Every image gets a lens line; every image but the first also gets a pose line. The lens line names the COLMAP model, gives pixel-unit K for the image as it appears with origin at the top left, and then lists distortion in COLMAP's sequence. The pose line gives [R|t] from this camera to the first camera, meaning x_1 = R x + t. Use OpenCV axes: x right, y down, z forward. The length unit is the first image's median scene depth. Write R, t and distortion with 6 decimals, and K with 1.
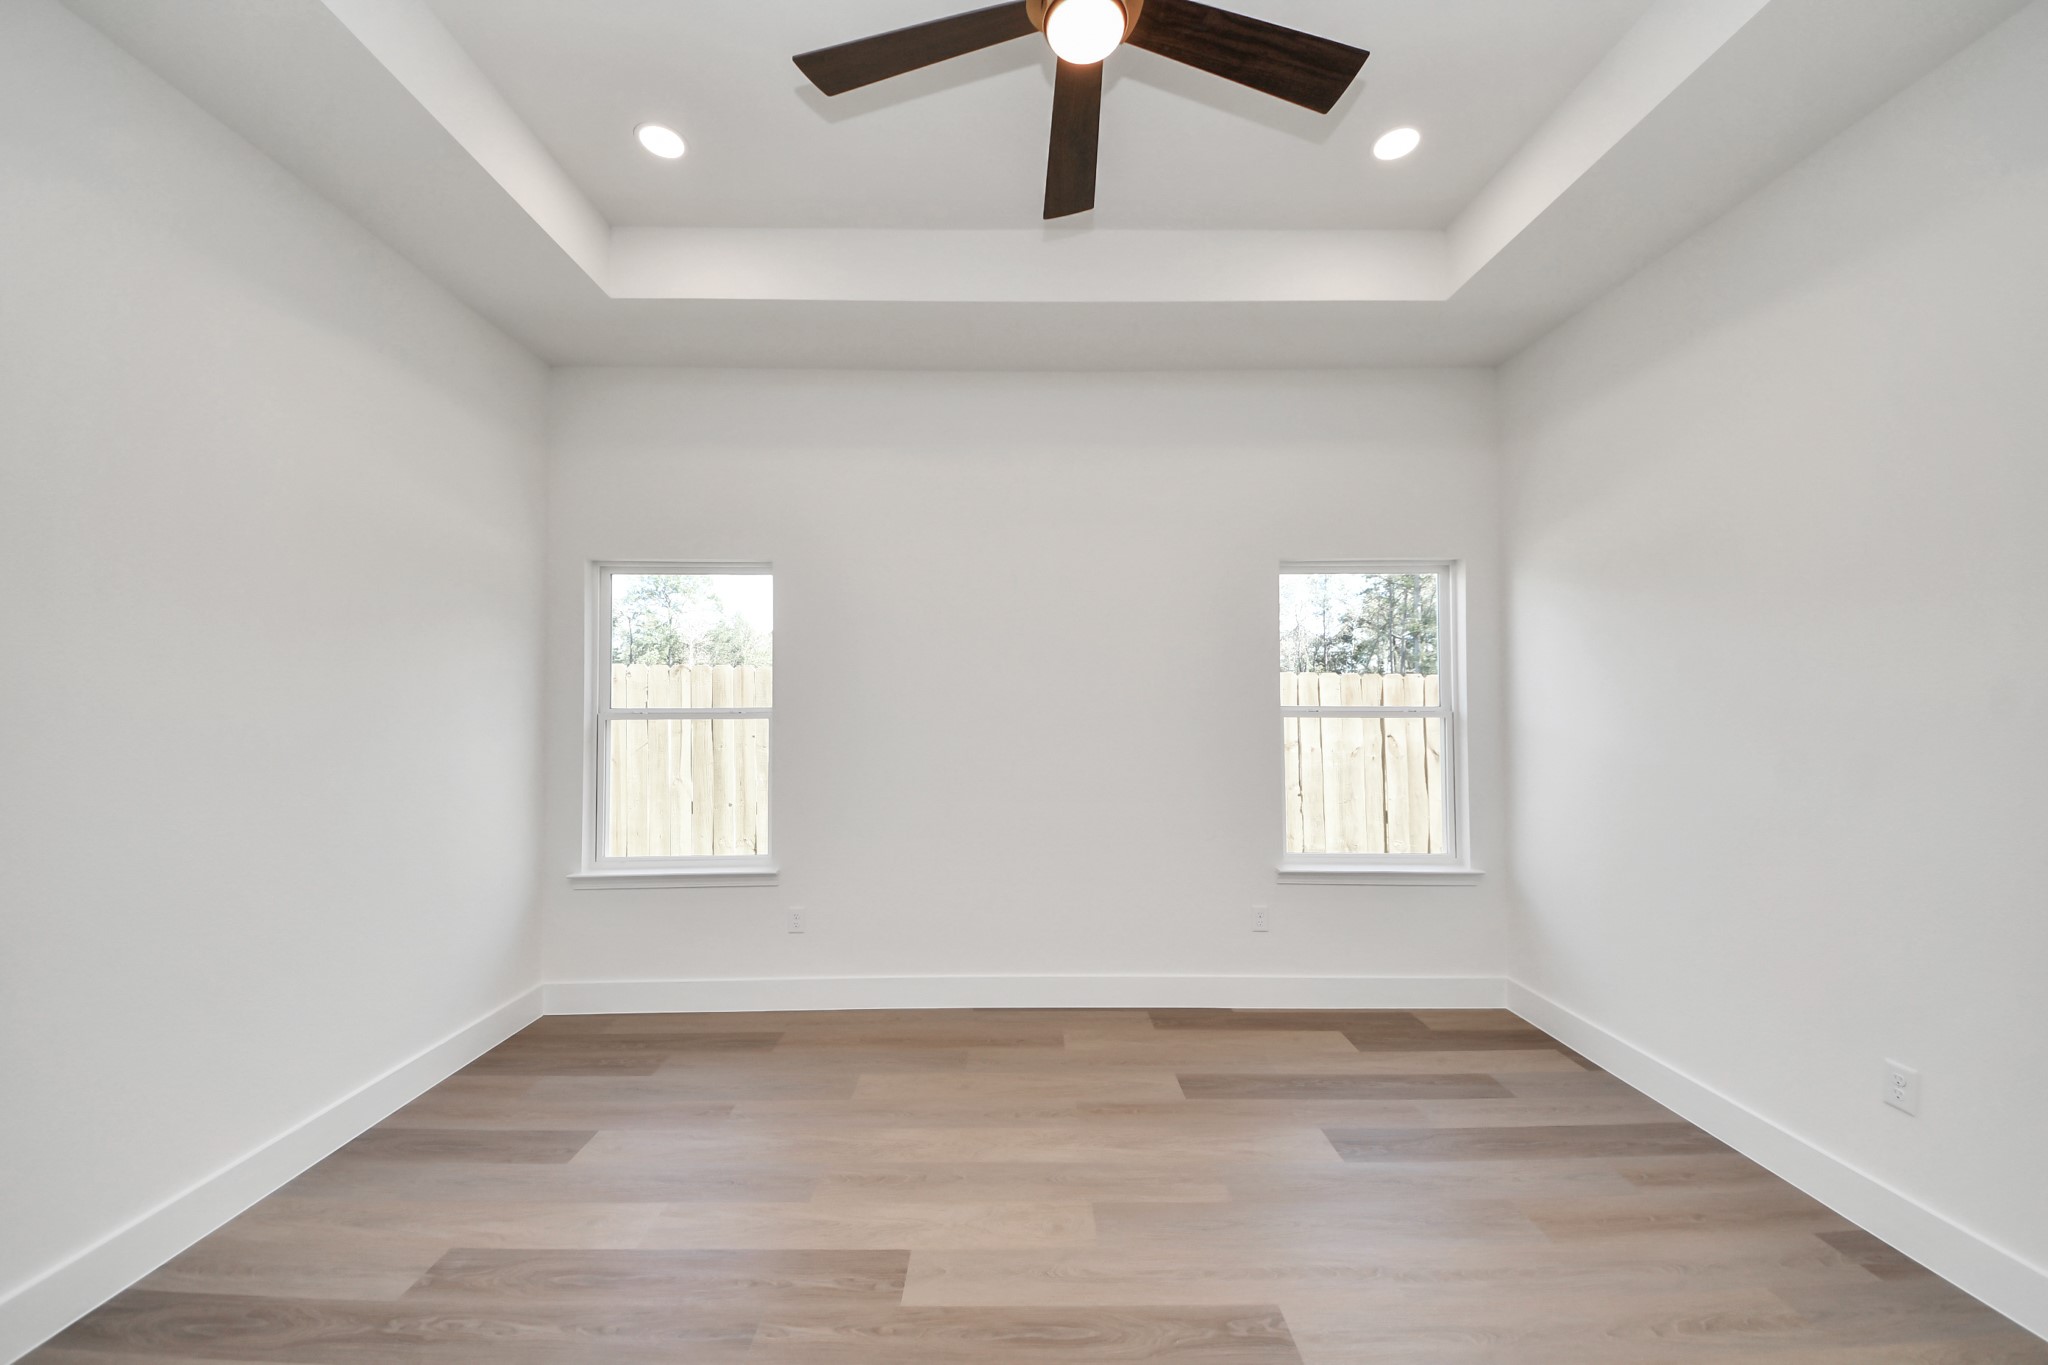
lens RADIAL K [[725.9, 0, 1027.1], [0, 725.9, 667.7], [0, 0, 1]] dist [0.014148, -0.010457]
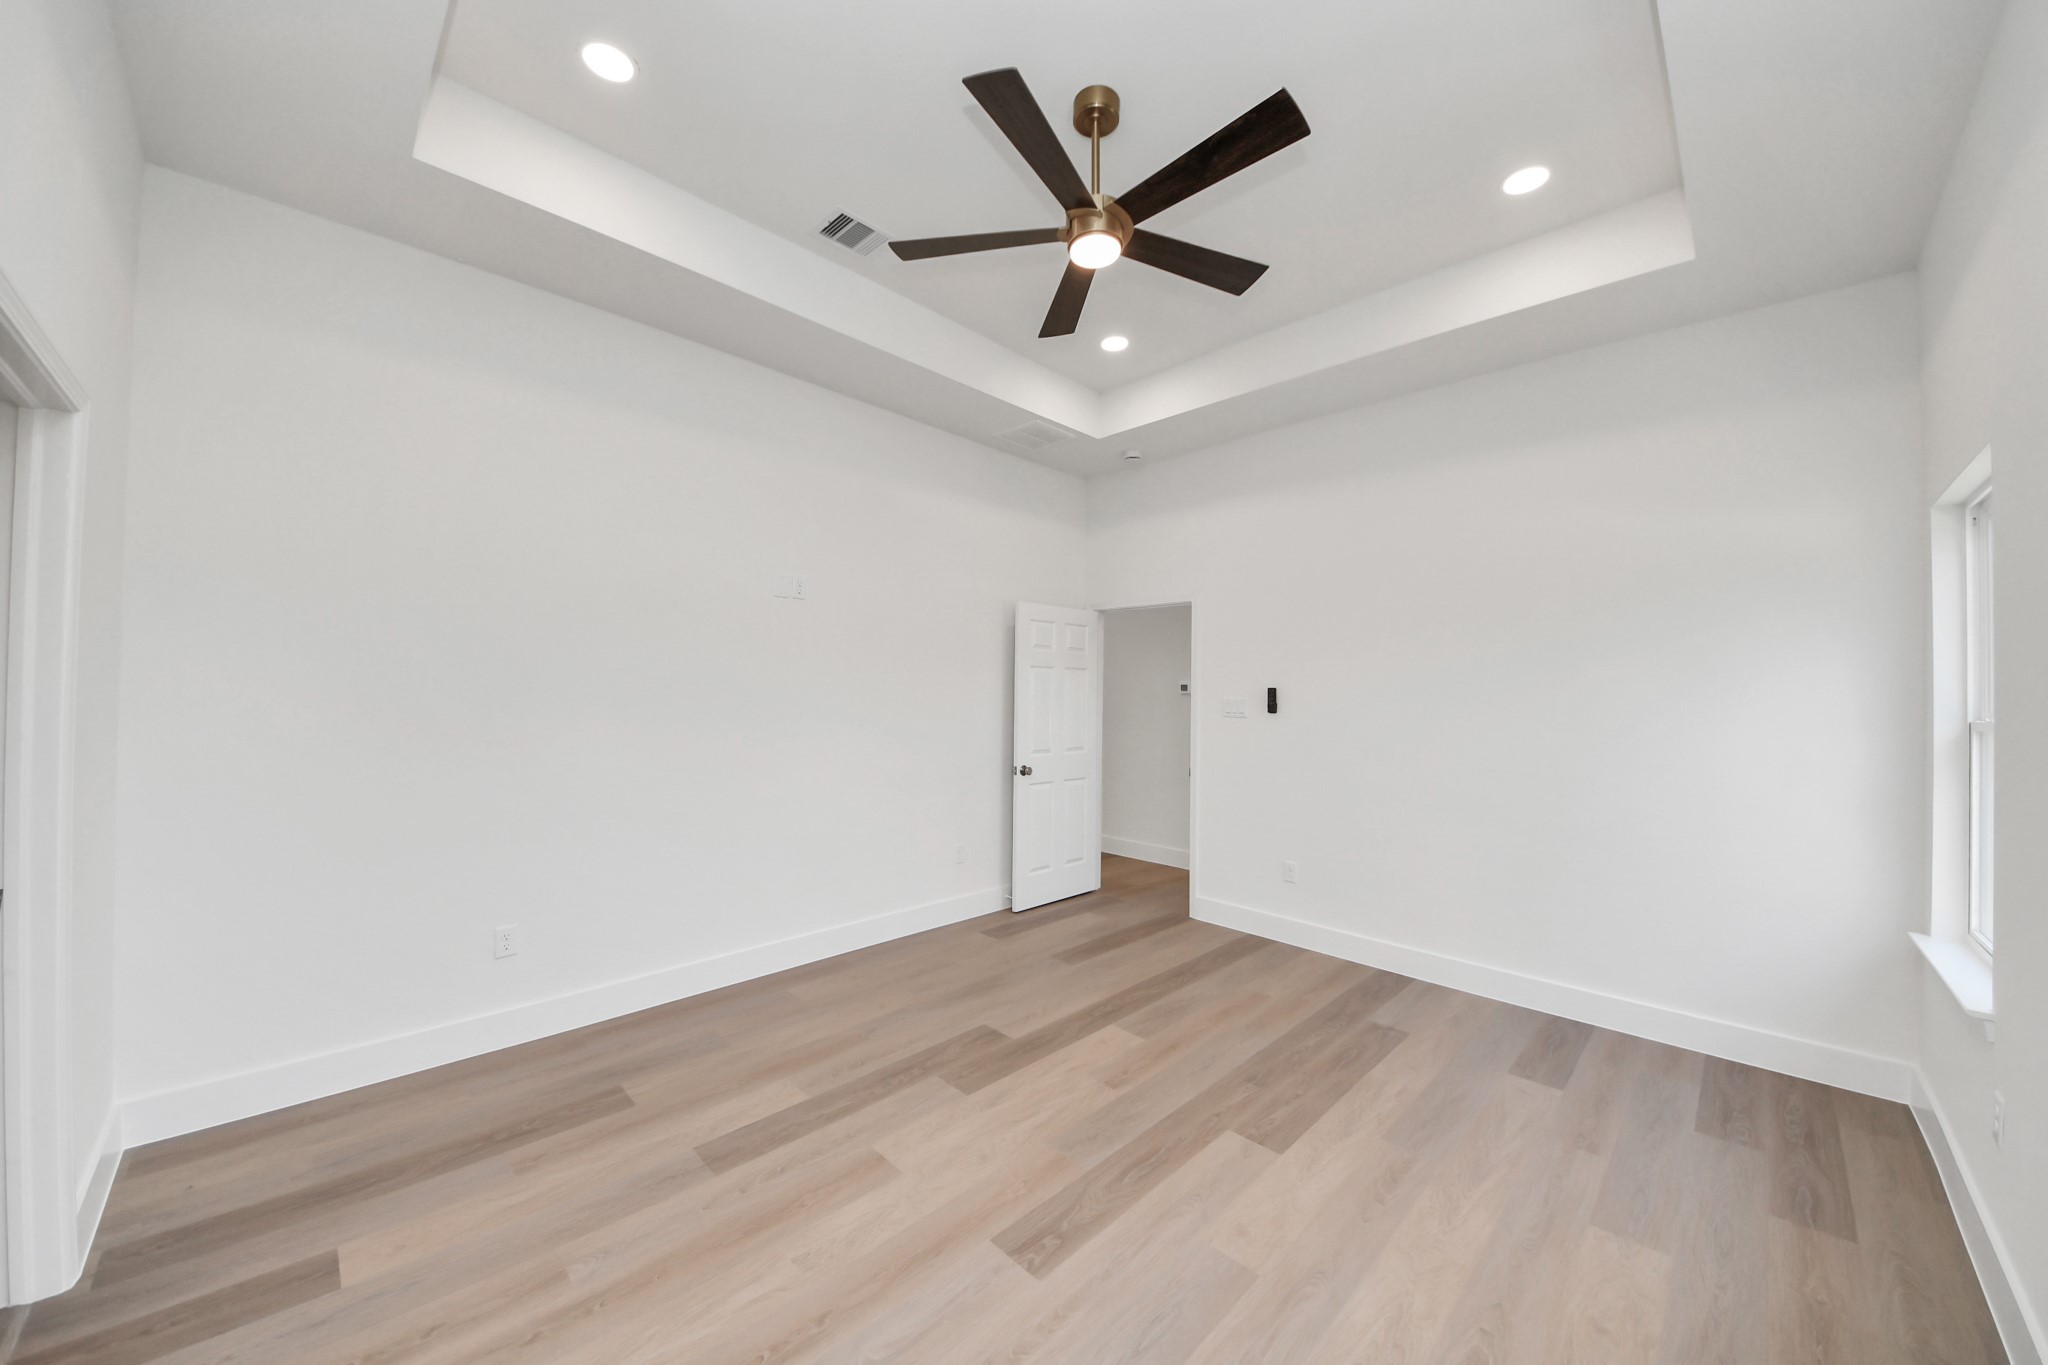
lens RADIAL K [[725.9, 0, 1005.6], [0, 725.9, 690.1], [0, 0, 1]] dist [0.014148, -0.010457]
pose [[-0.725172, -0.012047, -0.688463, 0.821917], [0.017350, 0.999210, -0.035760, 0.063068], [0.688349, -0.037877, -0.724390, 1.309286]]
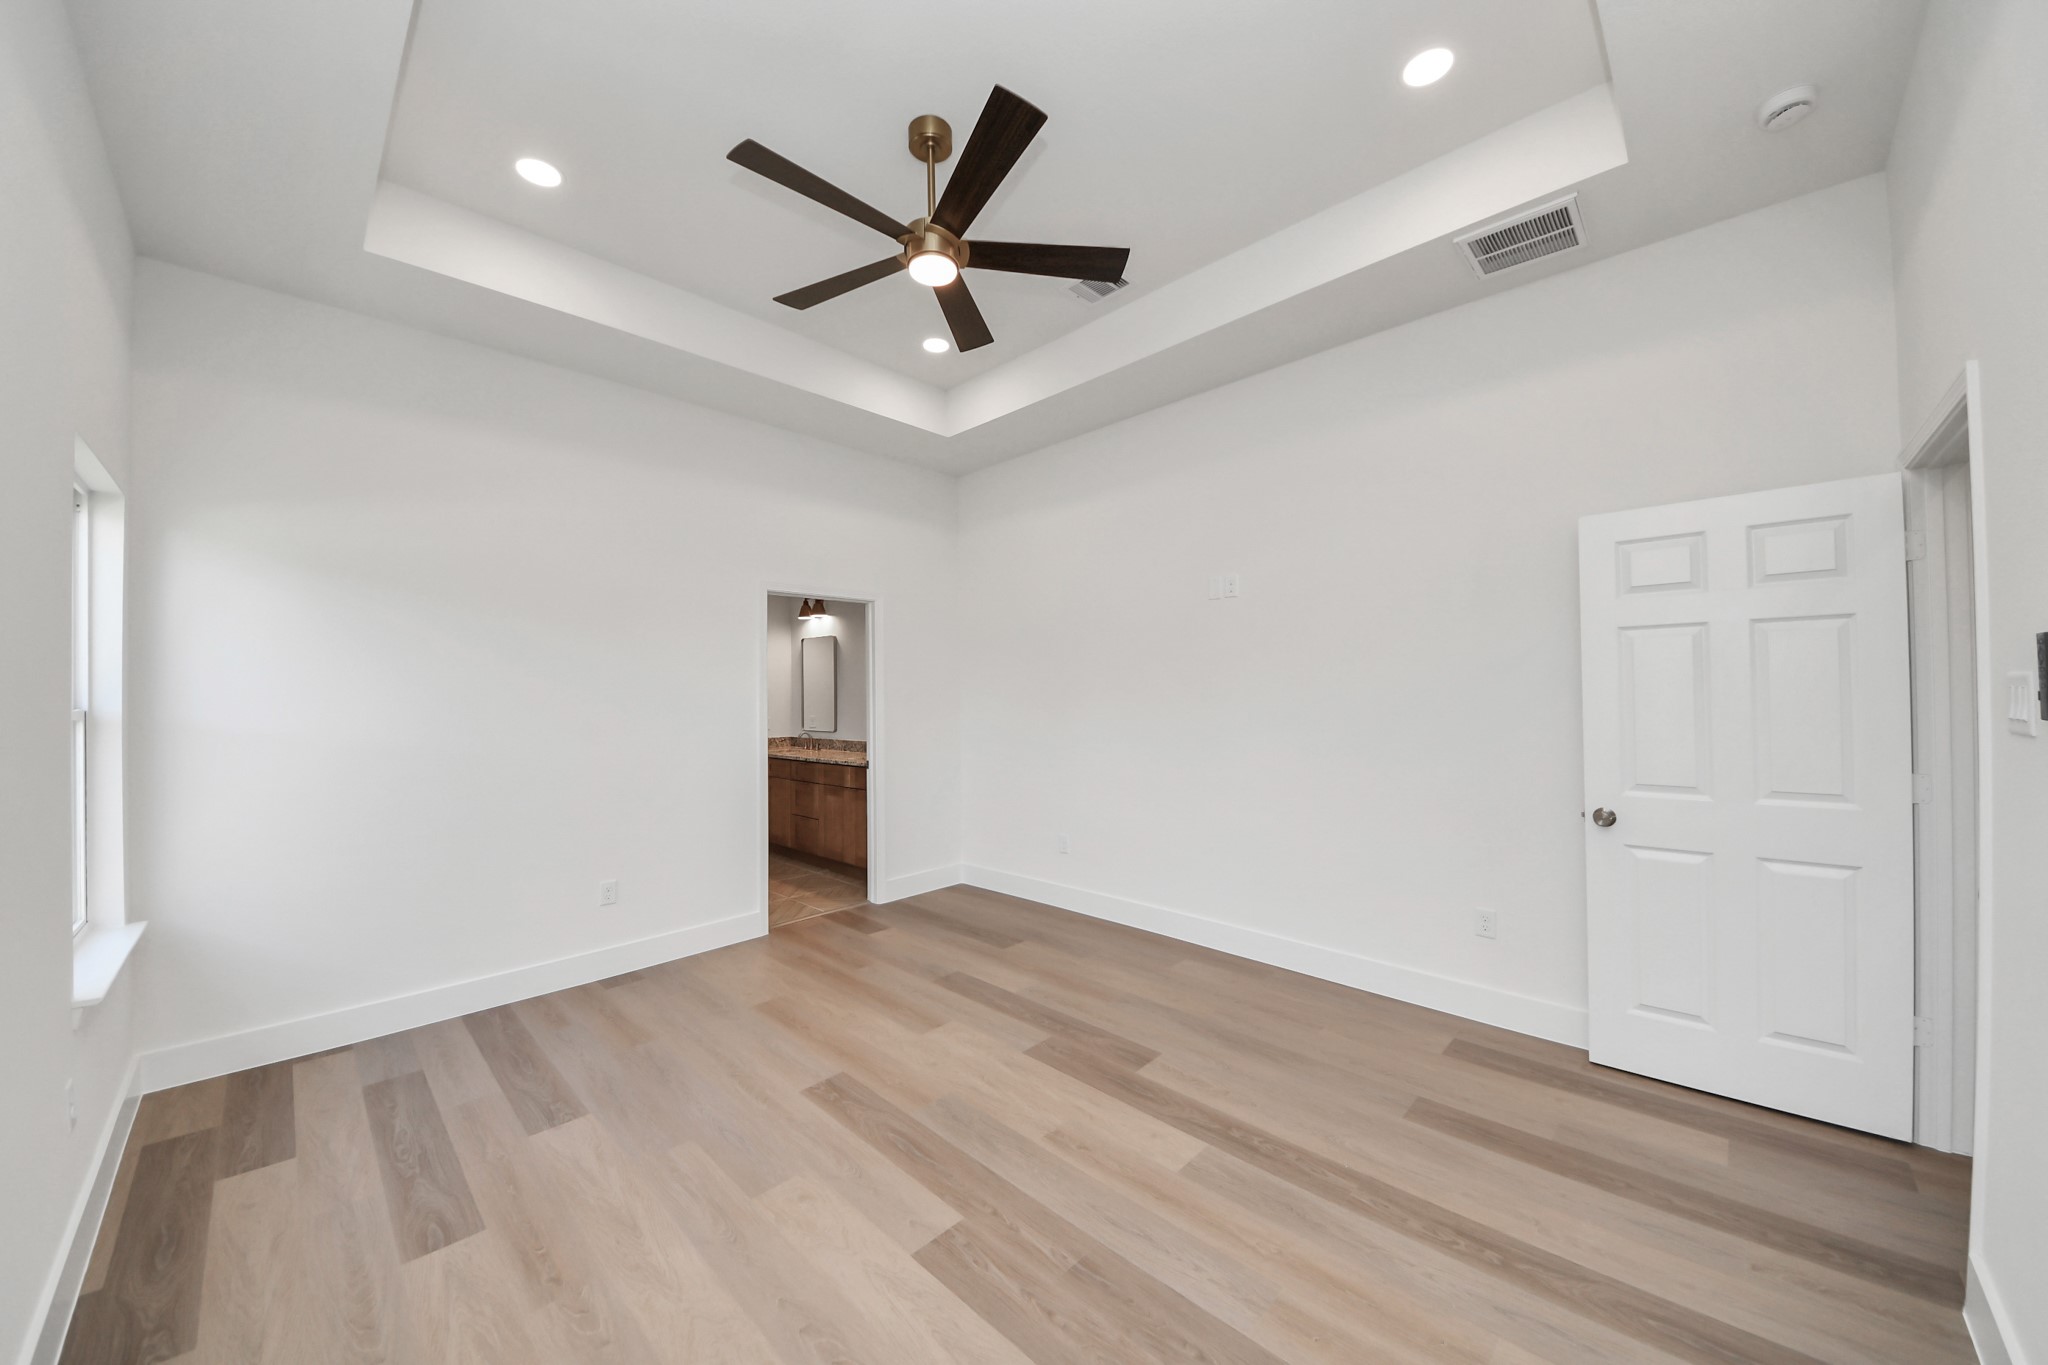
lens RADIAL K [[725.9, 0, 1028.7], [0, 725.9, 693.3], [0, 0, 1]] dist [0.014148, -0.010457]
pose [[-0.705582, 0.007558, 0.708588, -0.783475], [-0.019526, 0.999356, -0.030103, 0.076013], [-0.708359, -0.035076, -0.704980, 1.313002]]
